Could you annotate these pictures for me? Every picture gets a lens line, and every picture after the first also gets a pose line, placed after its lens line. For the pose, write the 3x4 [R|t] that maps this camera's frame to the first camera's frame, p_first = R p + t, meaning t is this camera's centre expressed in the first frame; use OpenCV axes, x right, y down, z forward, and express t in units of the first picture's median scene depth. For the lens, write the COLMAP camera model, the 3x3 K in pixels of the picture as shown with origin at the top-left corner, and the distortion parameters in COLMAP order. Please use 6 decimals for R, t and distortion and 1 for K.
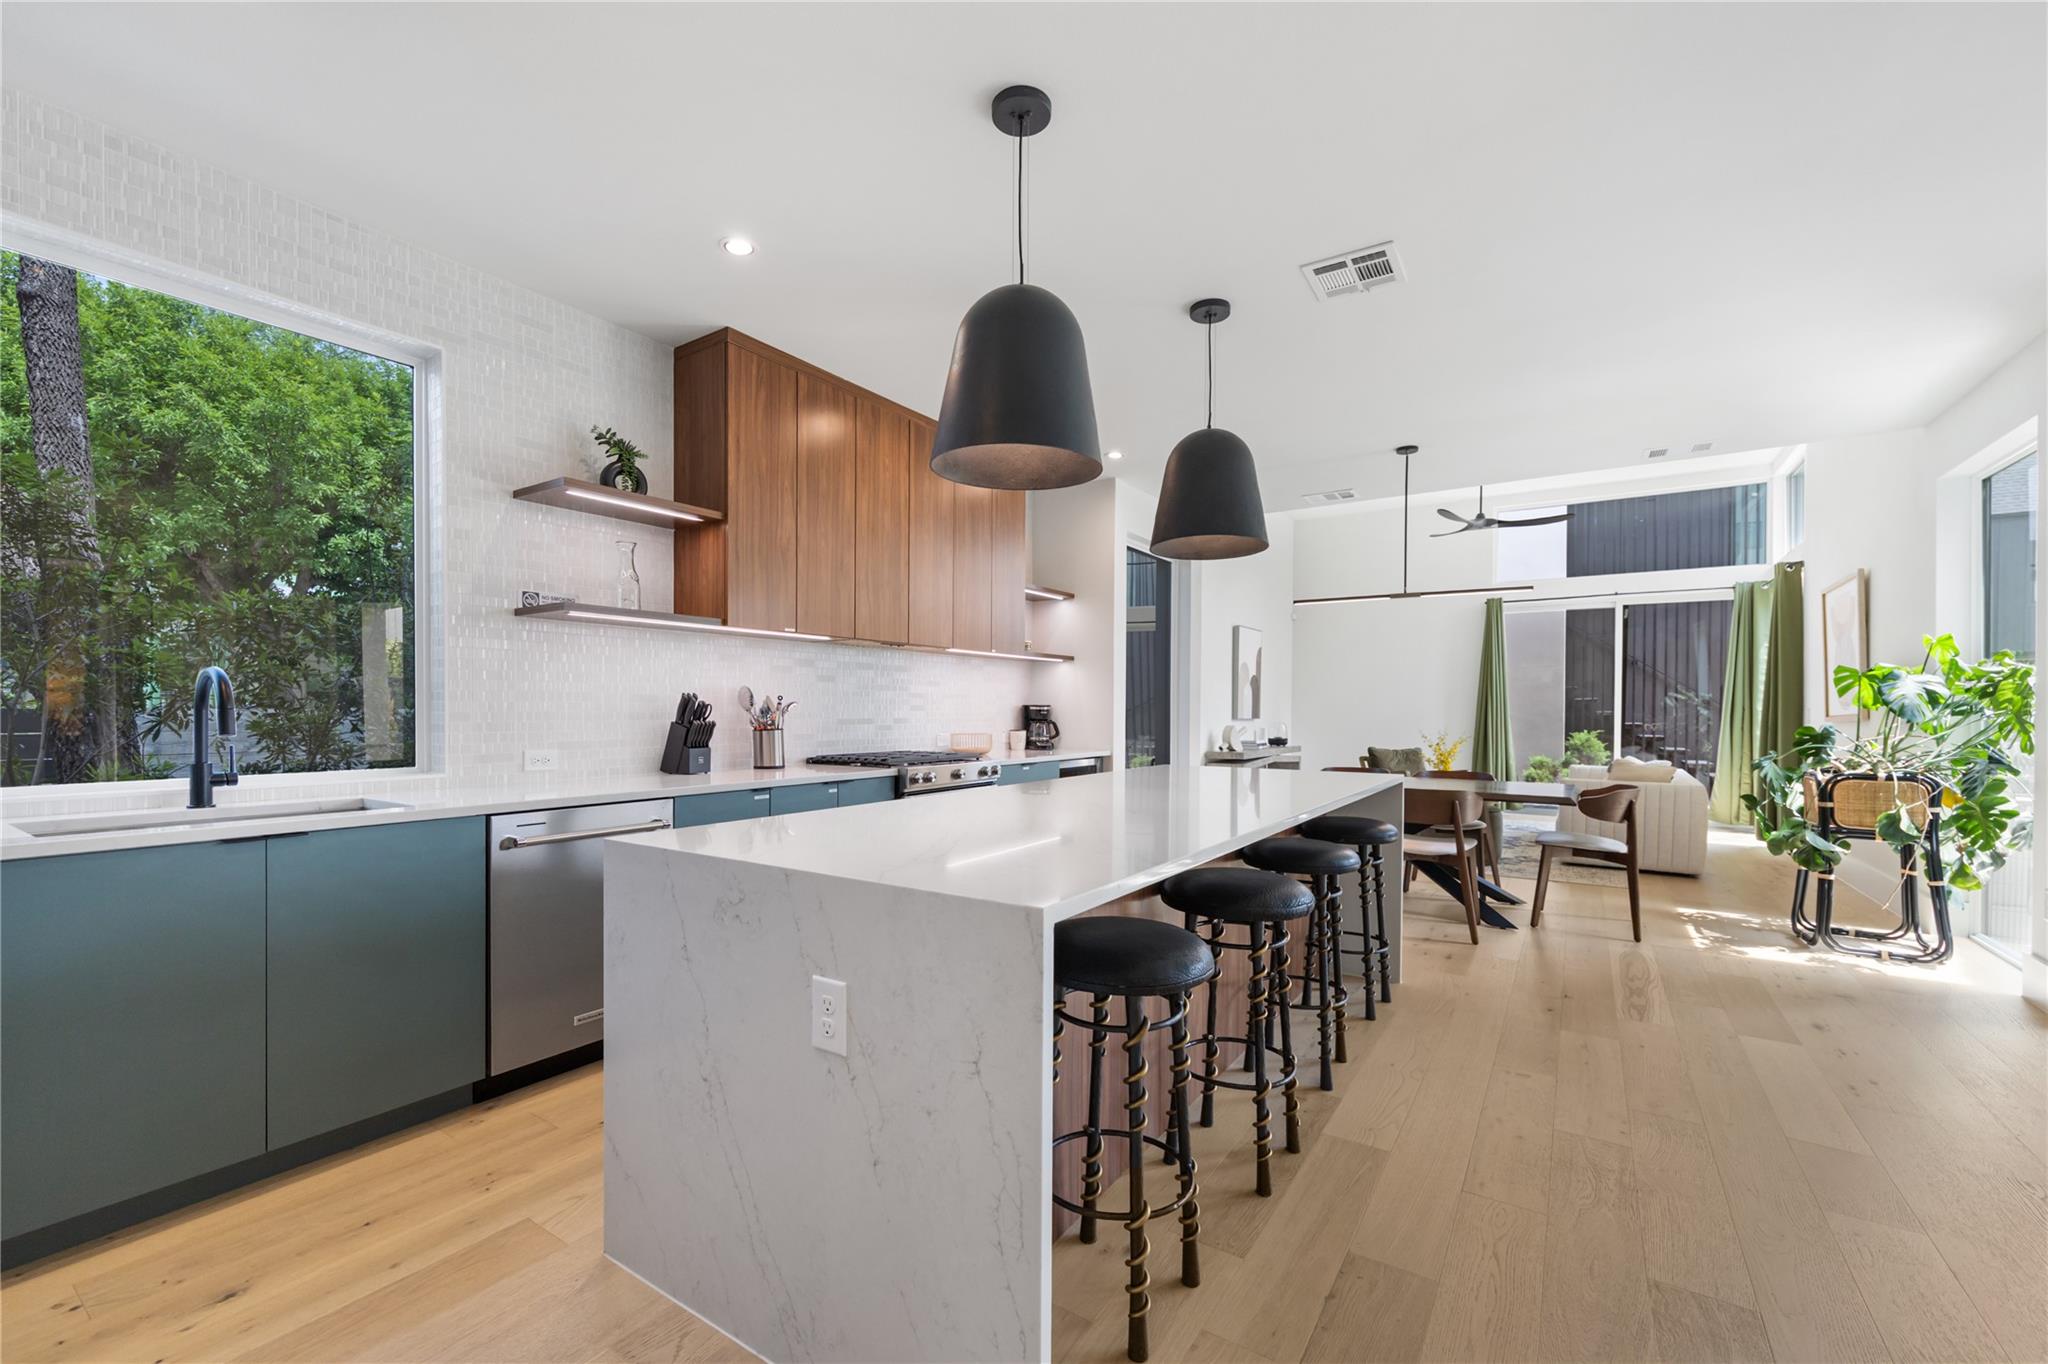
lens RADIAL K [[848.2, 0, 1003.8], [0, 848.2, 719.0], [0, 0, 1]] dist [-0.001786, -0.000028]
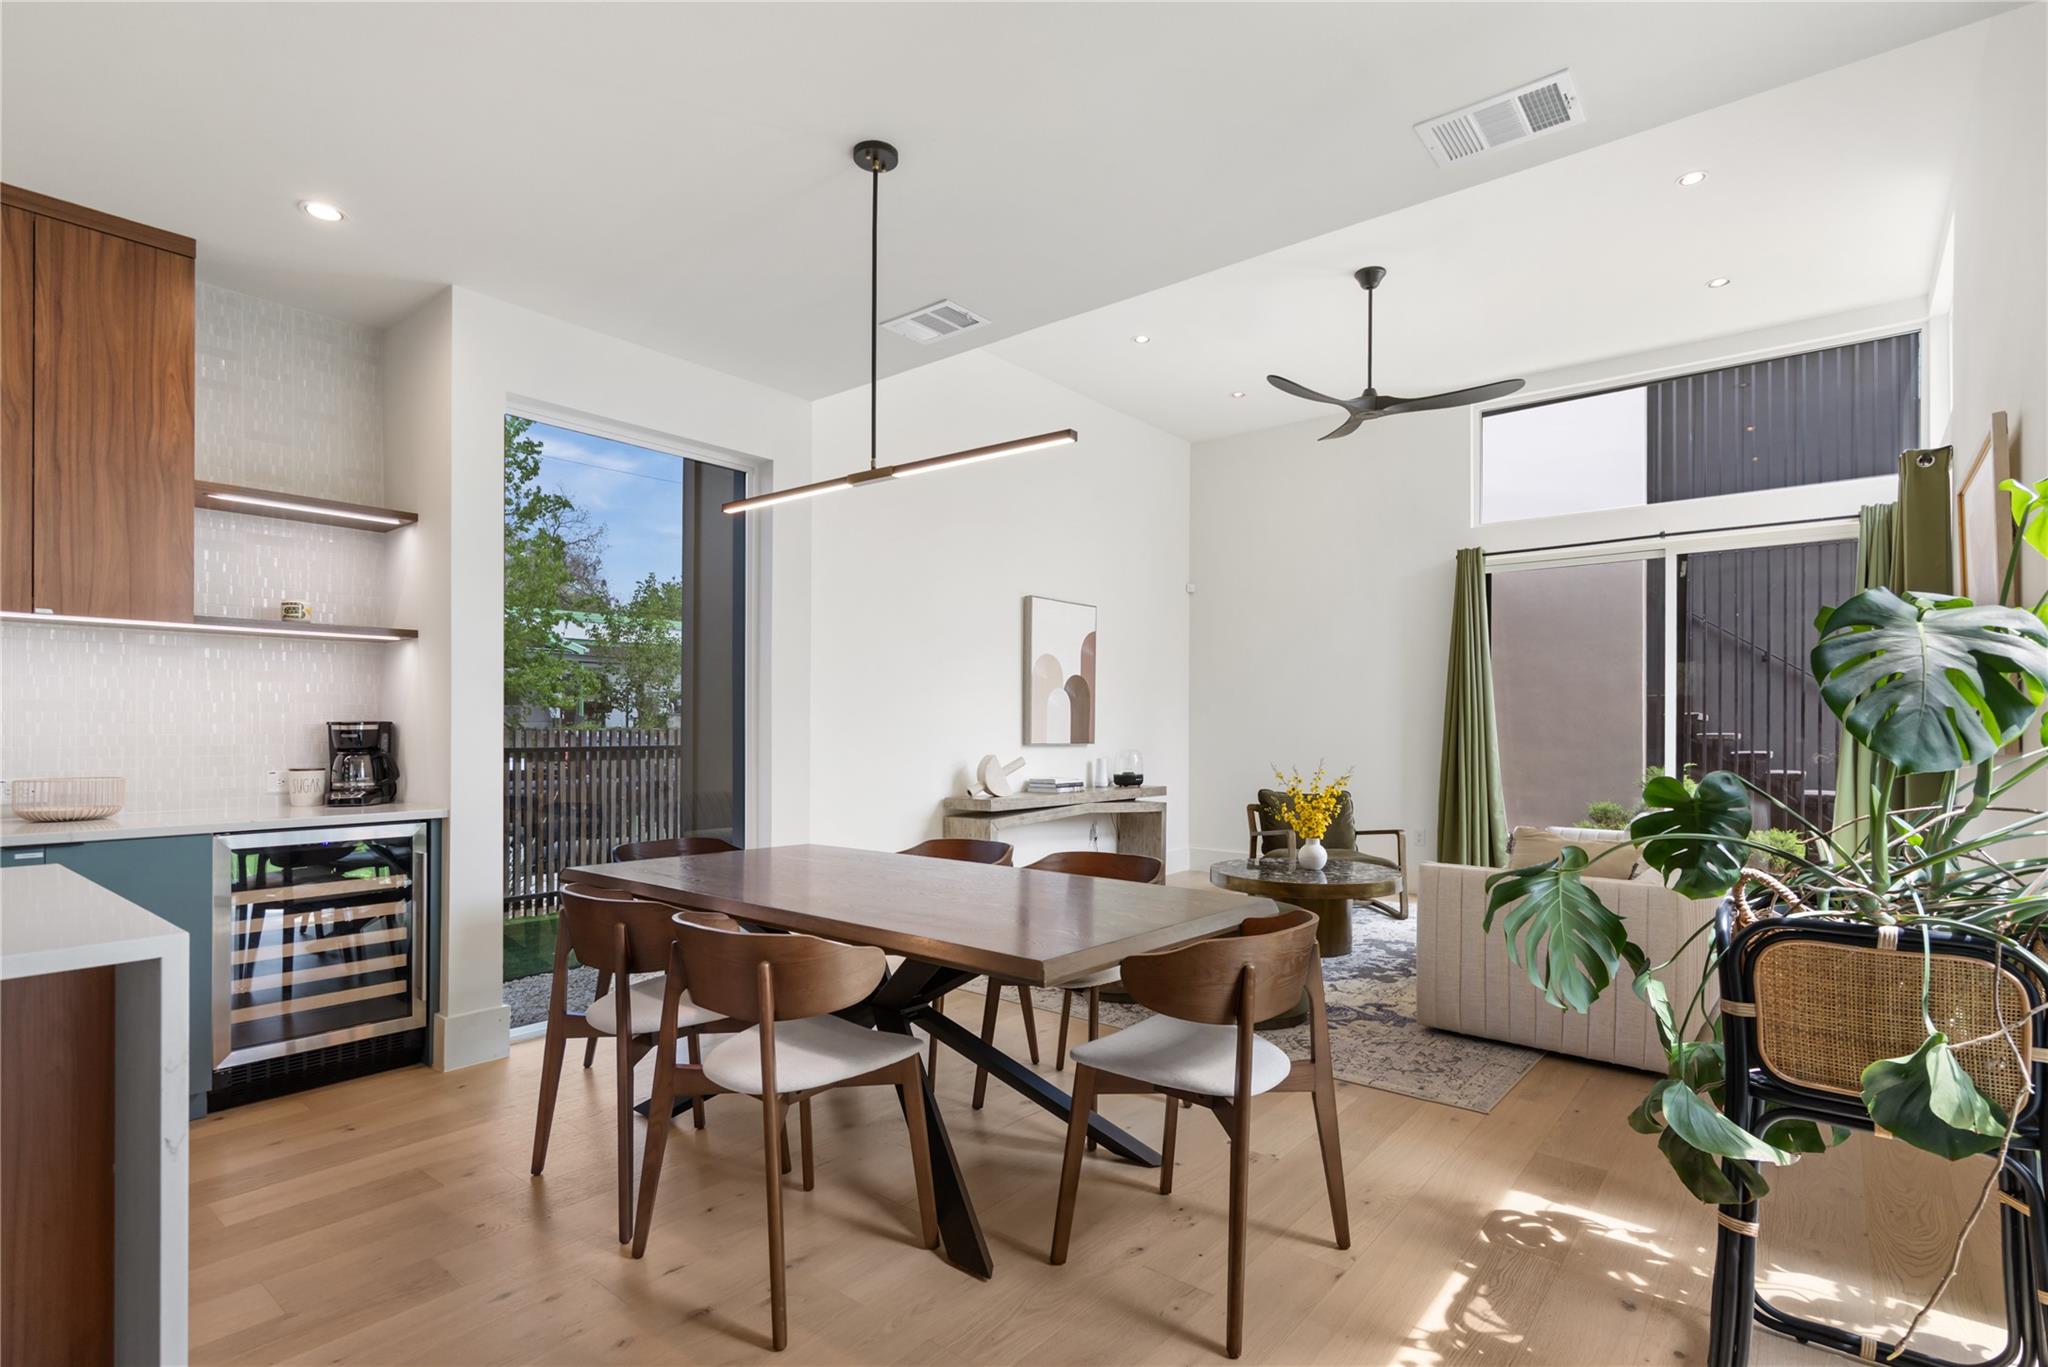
lens RADIAL K [[995.5, 0, 1020.8], [0, 995.5, 727.9], [0, 0, 1]] dist [-0.010660, -0.000253]
pose [[0.996313, -0.001975, -0.085767, 0.724760], [0.000824, 0.999909, -0.013462, -0.005437], [0.085786, 0.013341, 0.996224, 0.585032]]
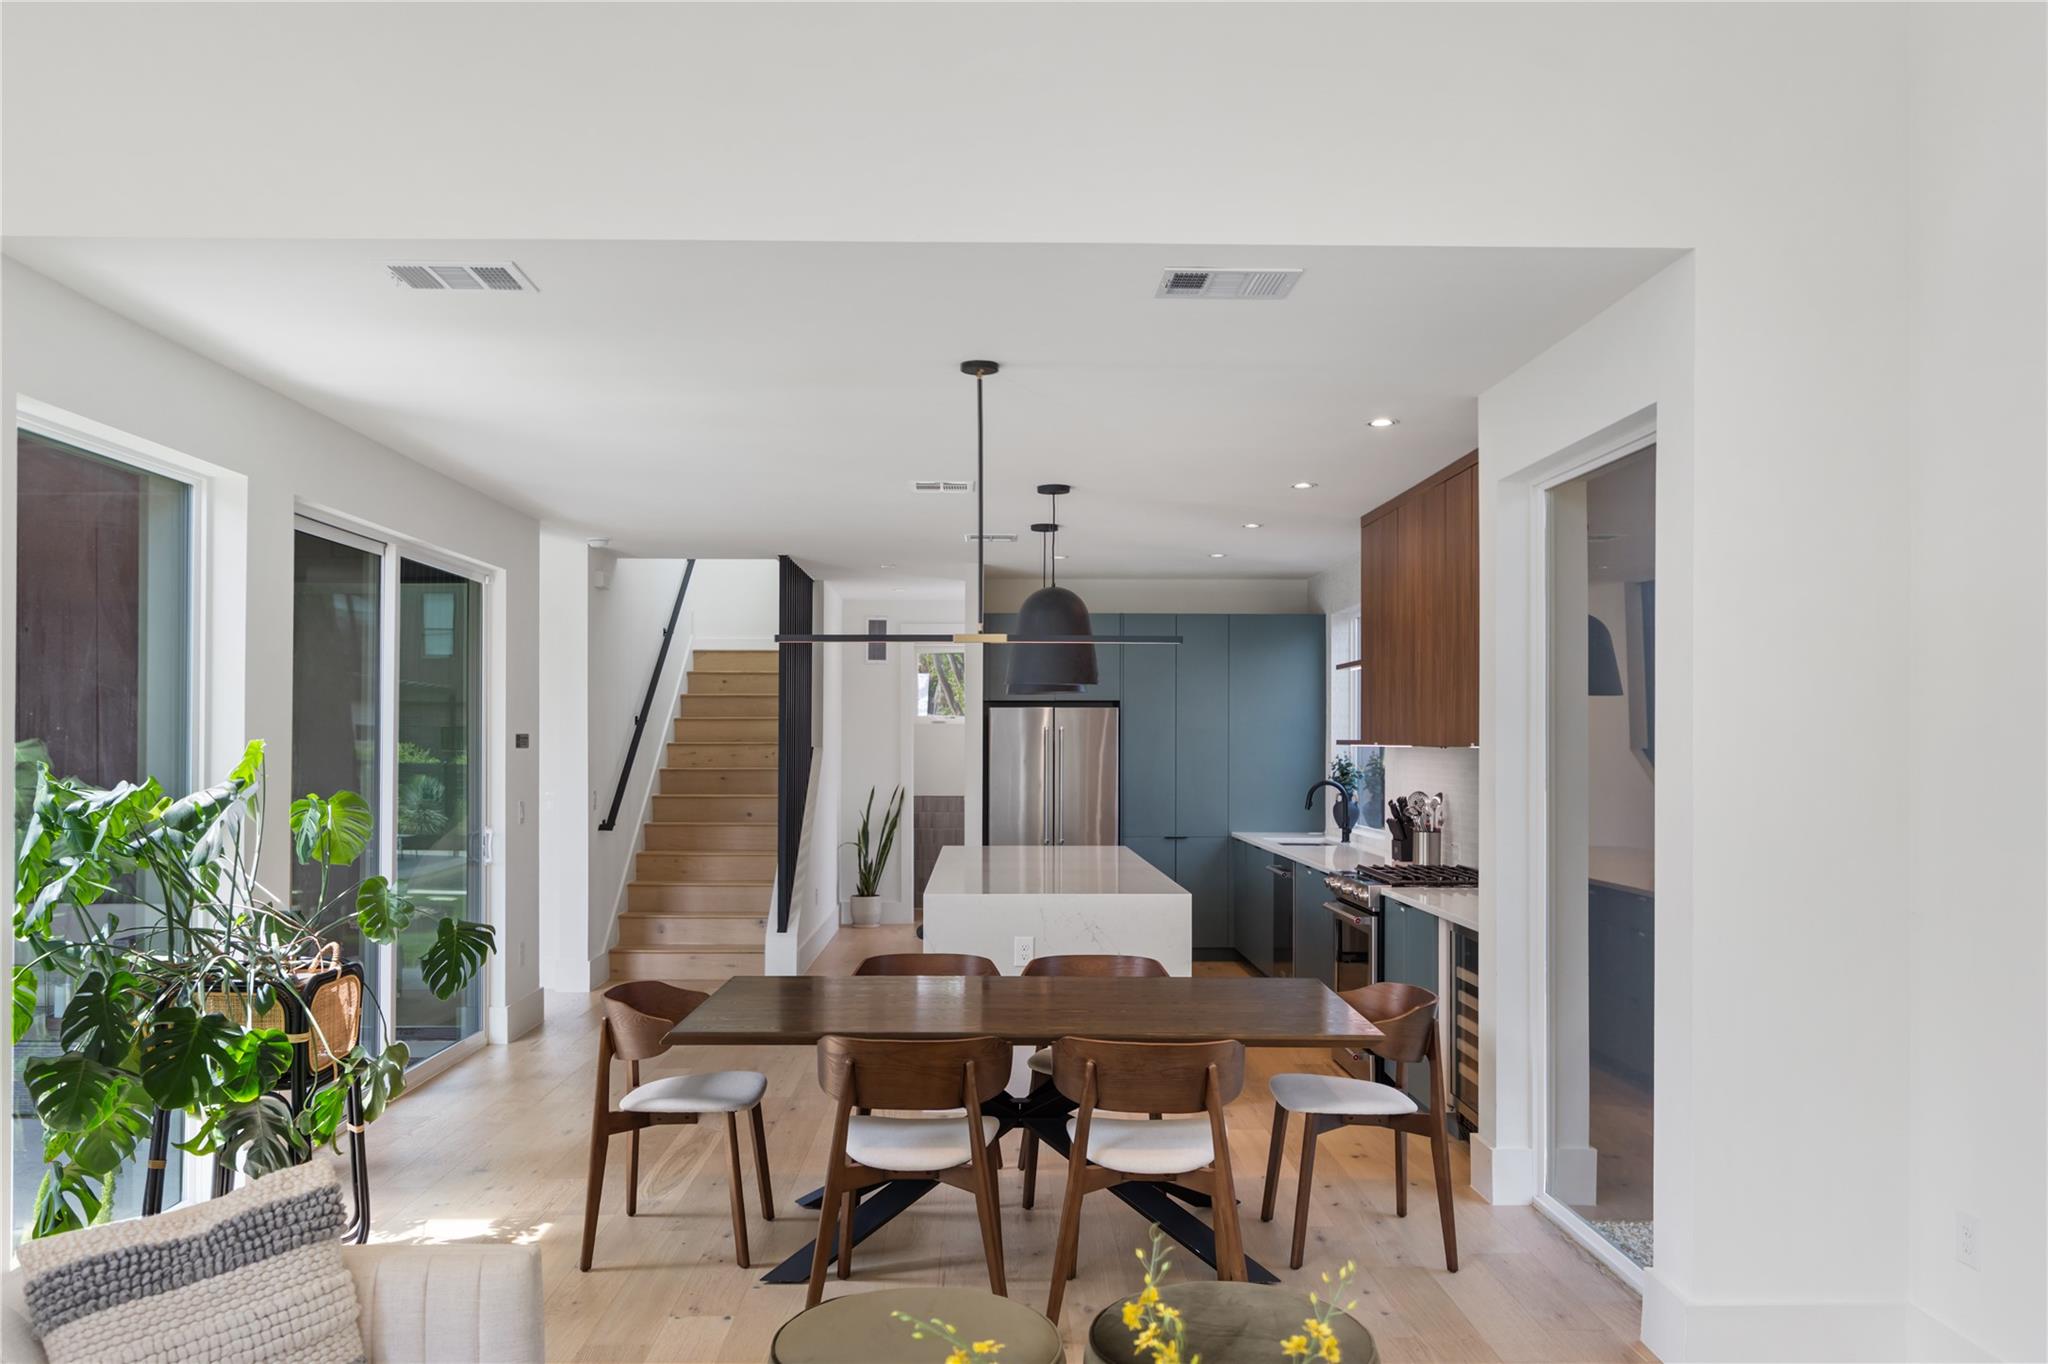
lens RADIAL K [[1515.0, 0, 1018.6], [0, 1515.0, 737.6], [0, 0, 1]] dist [0.062427, -0.148923]
pose [[-0.812159, 0.000131, -0.583436, 1.236918], [-0.005005, 0.999962, 0.007191, -0.115195], [0.583414, 0.008760, -0.812128, 2.189699]]
